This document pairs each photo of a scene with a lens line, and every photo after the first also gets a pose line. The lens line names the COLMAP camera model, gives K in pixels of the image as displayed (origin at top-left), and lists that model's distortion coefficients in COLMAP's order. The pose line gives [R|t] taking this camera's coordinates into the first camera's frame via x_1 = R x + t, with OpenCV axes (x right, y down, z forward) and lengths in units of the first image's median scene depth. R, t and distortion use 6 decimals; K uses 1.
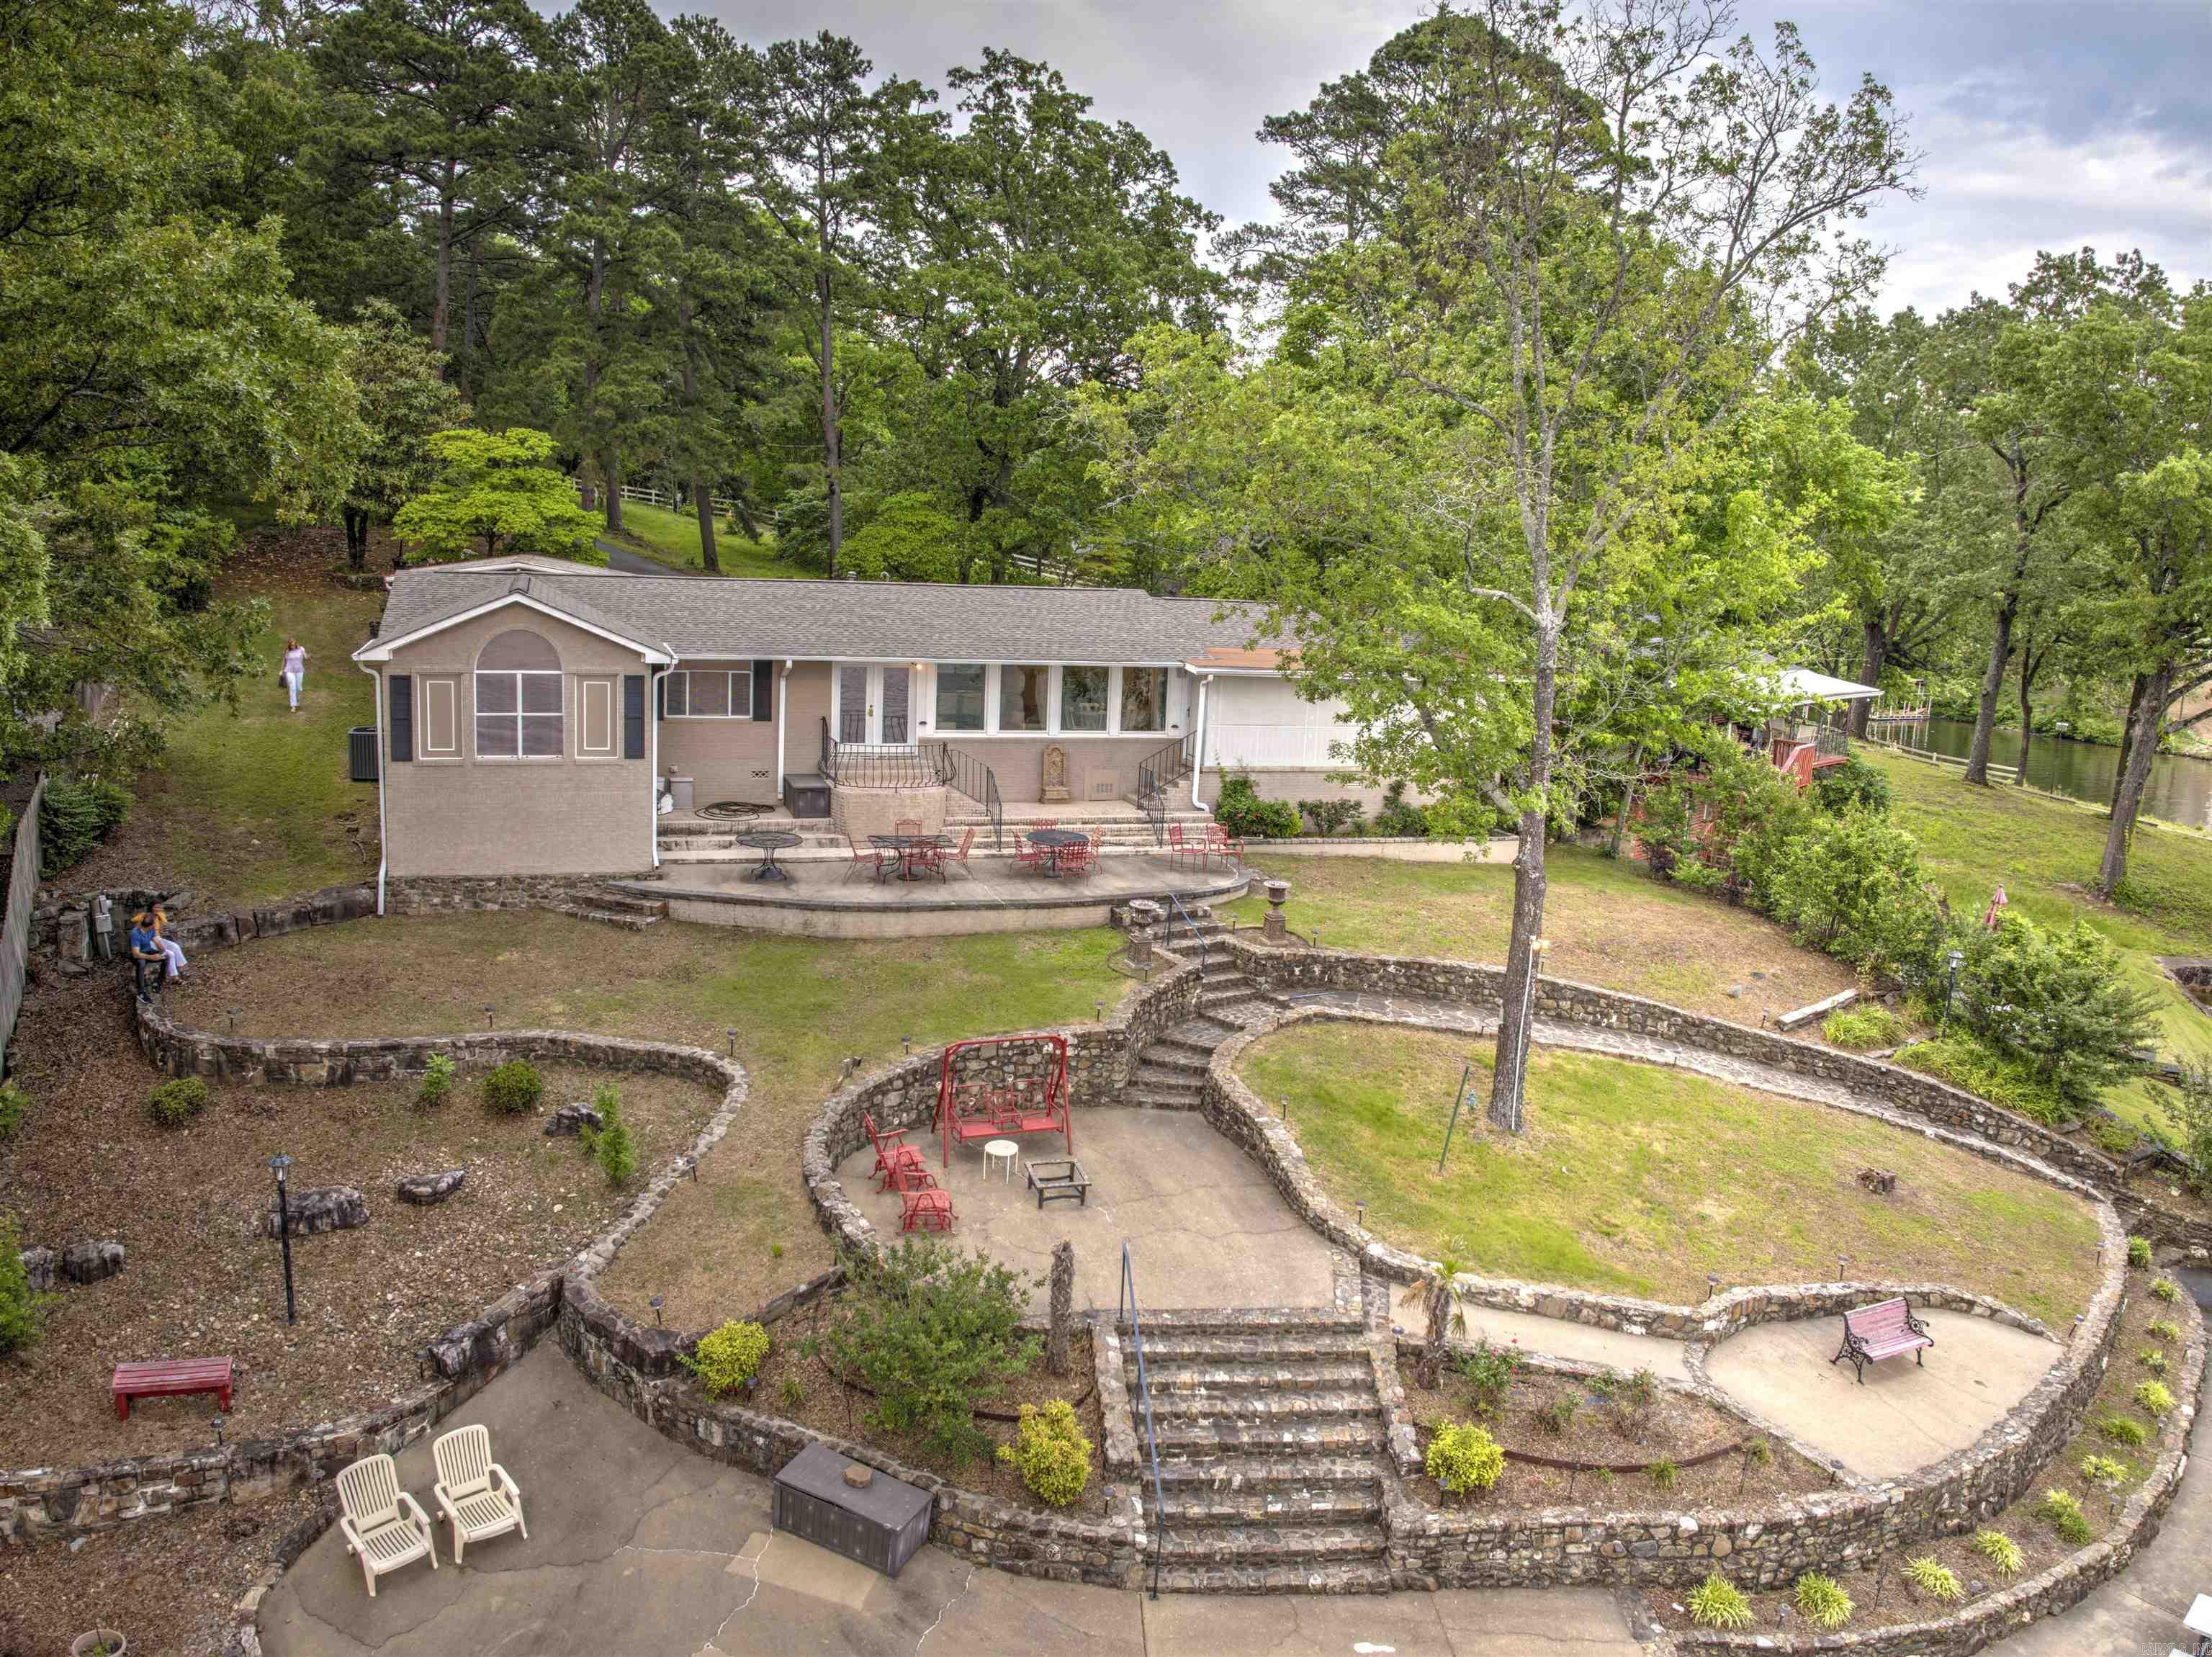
lens RADIAL K [[1631.0, 0, 1106.0], [0, 1631.0, 828.5], [0, 0, 1]] dist [-0.103689, -0.001414]
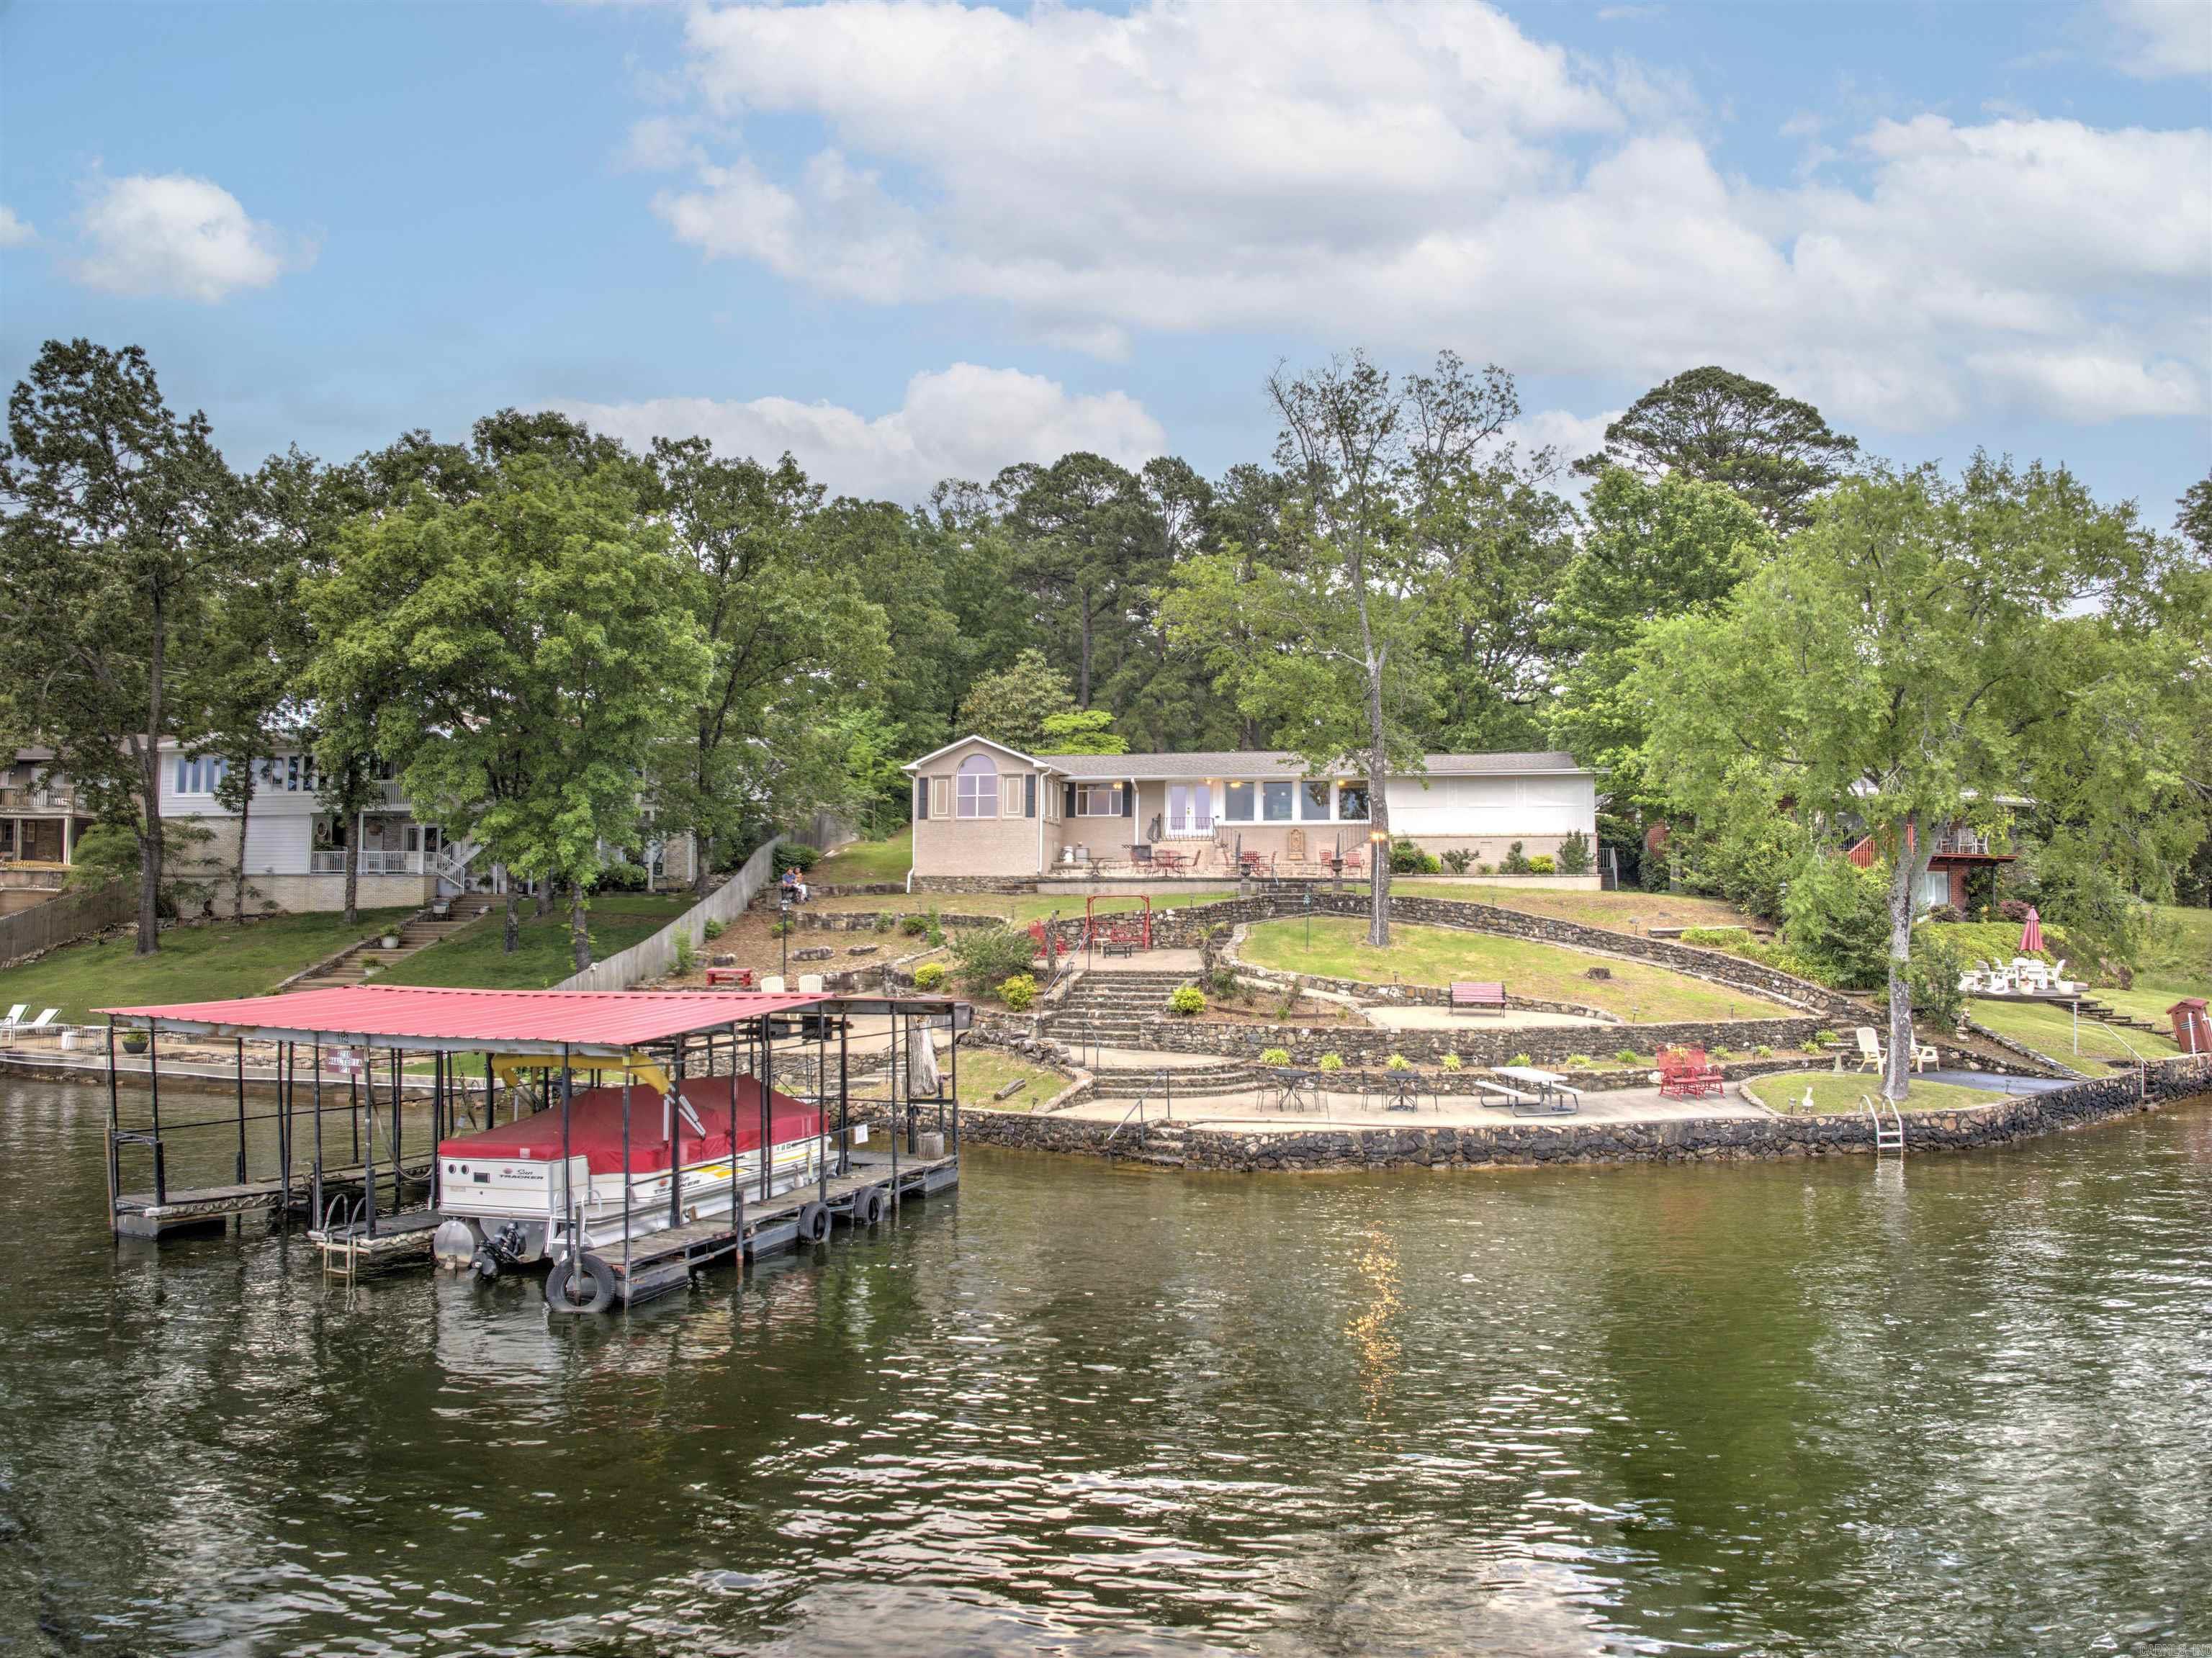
lens RADIAL K [[1550.0, 0, 1115.9], [0, 1550.0, 812.4], [0, 0, 1]] dist [-0.106262, -0.006916]
pose [[0.863195, -0.078579, -0.498719, 0.655932], [-0.055469, 0.967073, -0.248379, 0.367834], [0.501815, 0.242063, 0.830414, -0.454954]]
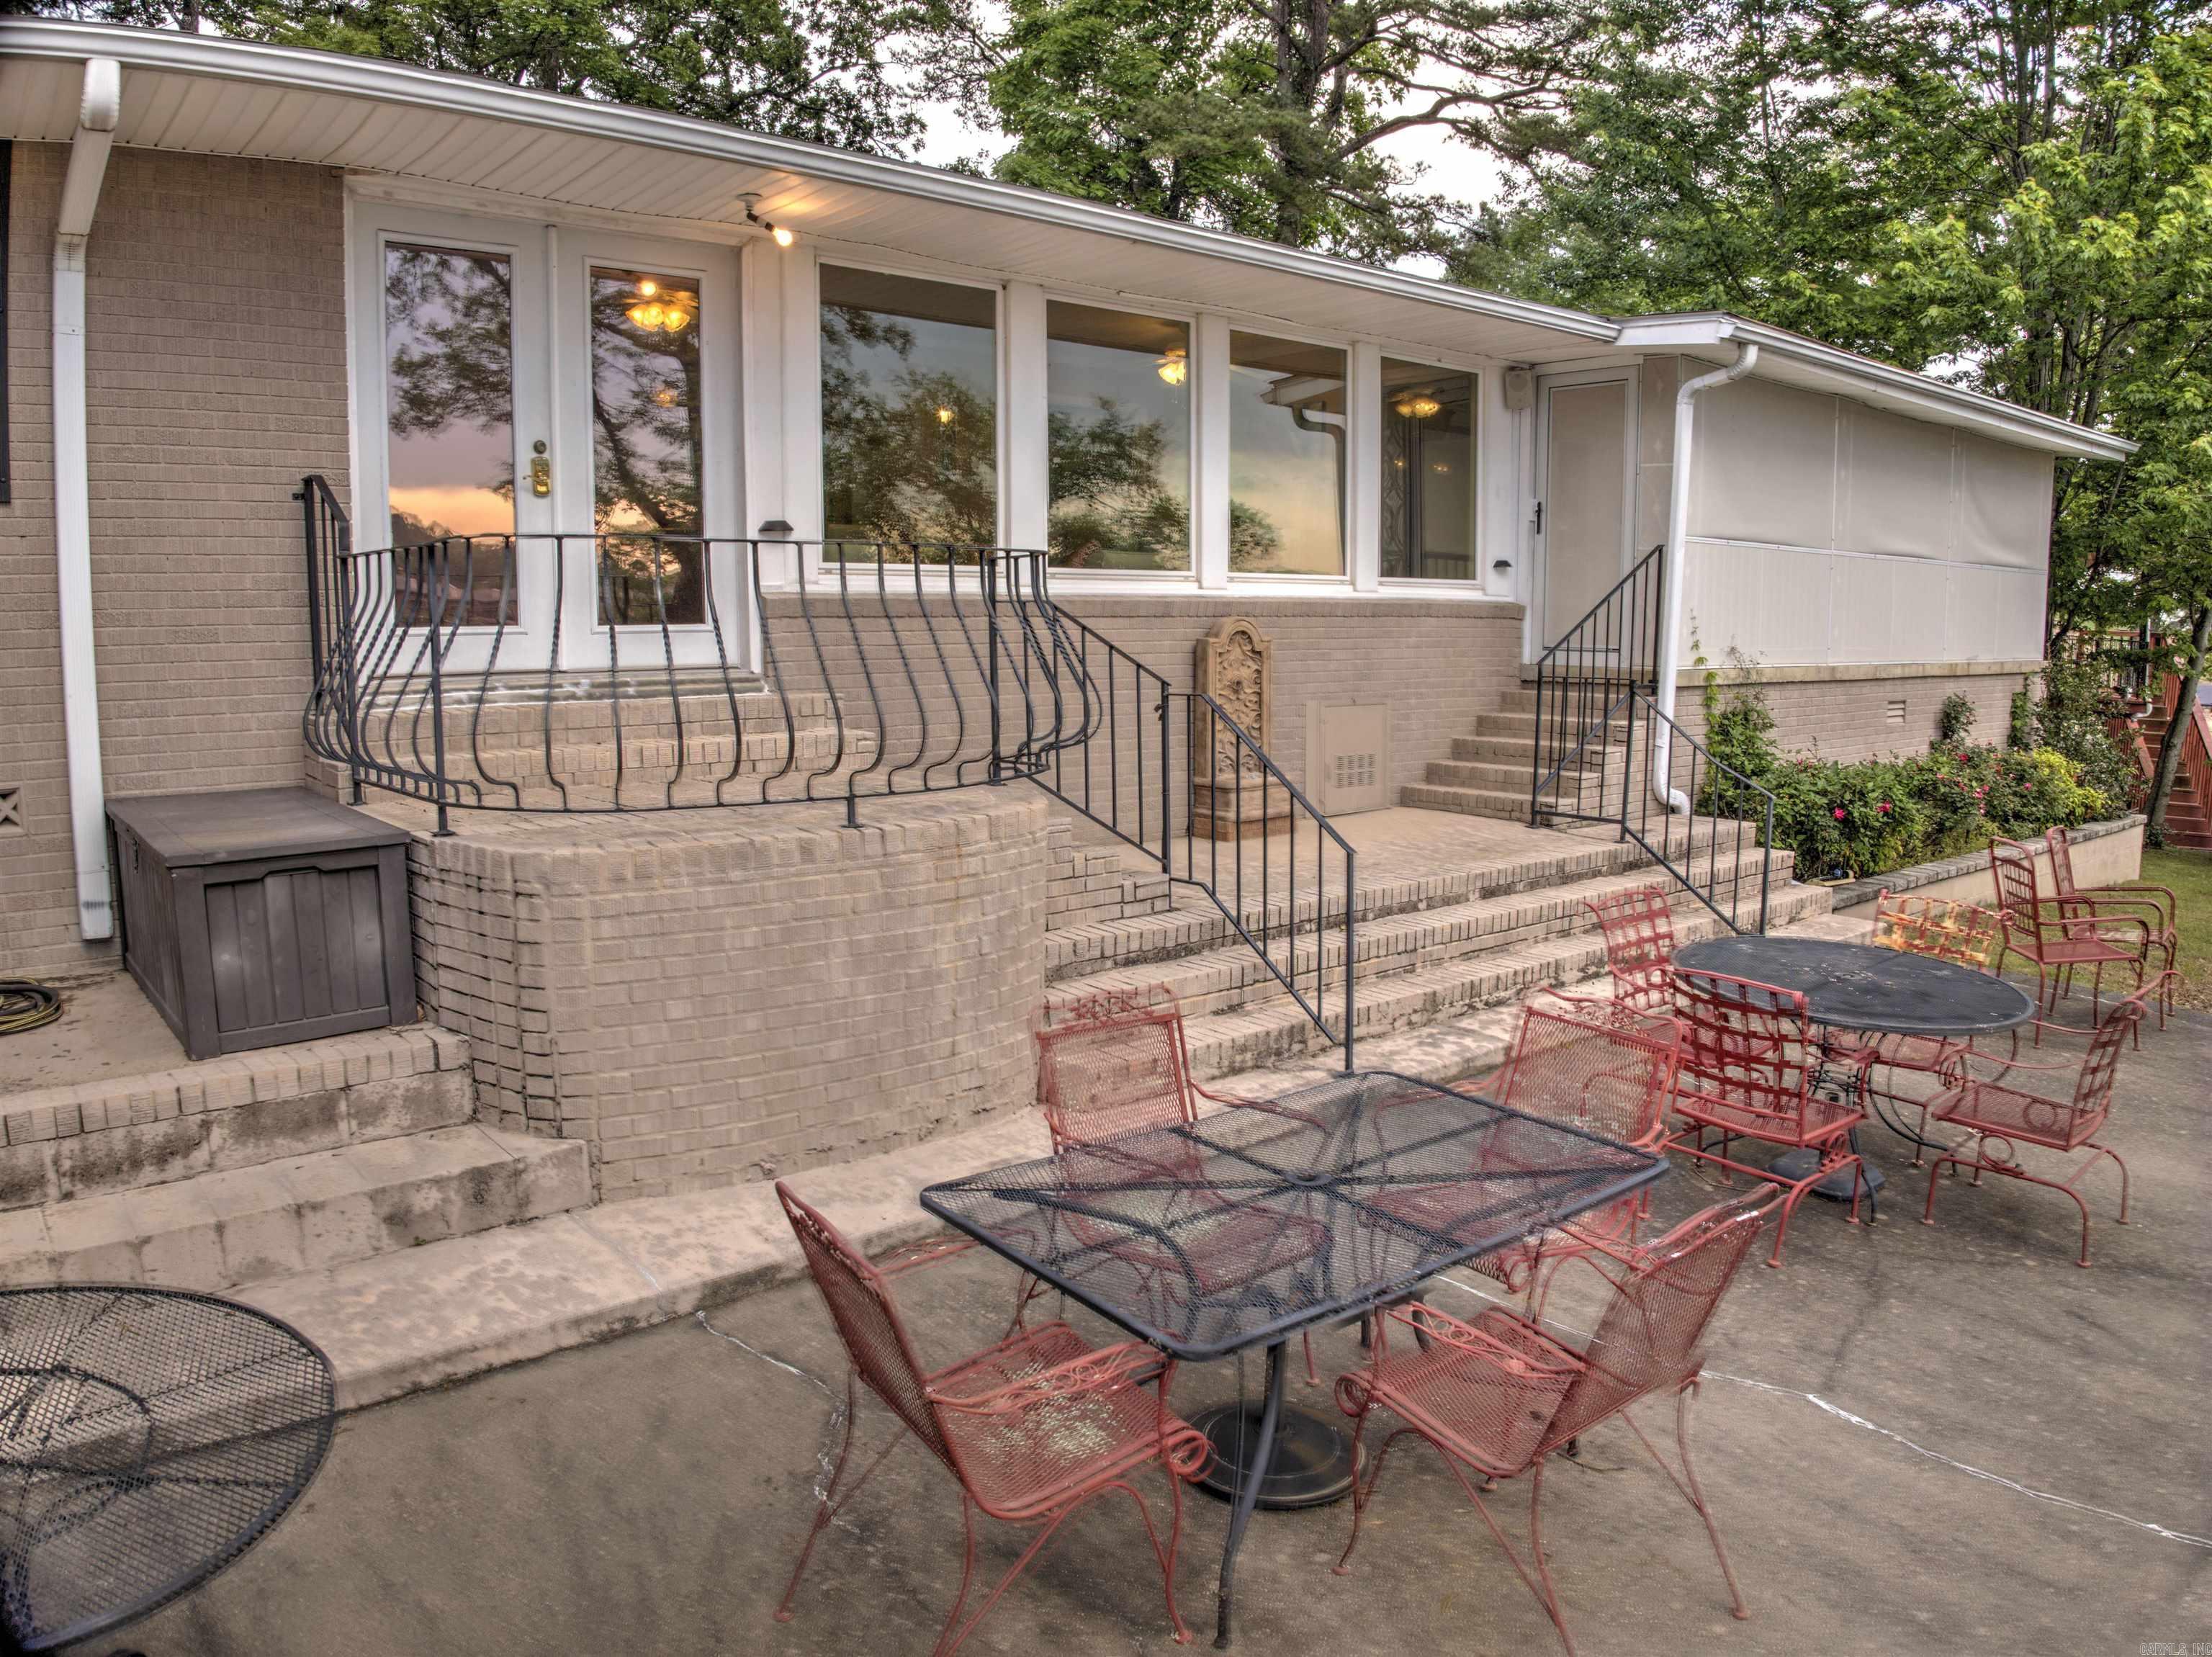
lens RADIAL K [[1550.2, 0, 1115.9], [0, 1550.2, 811.9], [0, 0, 1]] dist [-0.106262, -0.006916]
pose [[0.927153, -0.090364, 0.363622, -0.158203], [0.107896, 0.993764, -0.028148, -0.015645], [-0.358811, 0.065331, 0.931121, 0.830964]]
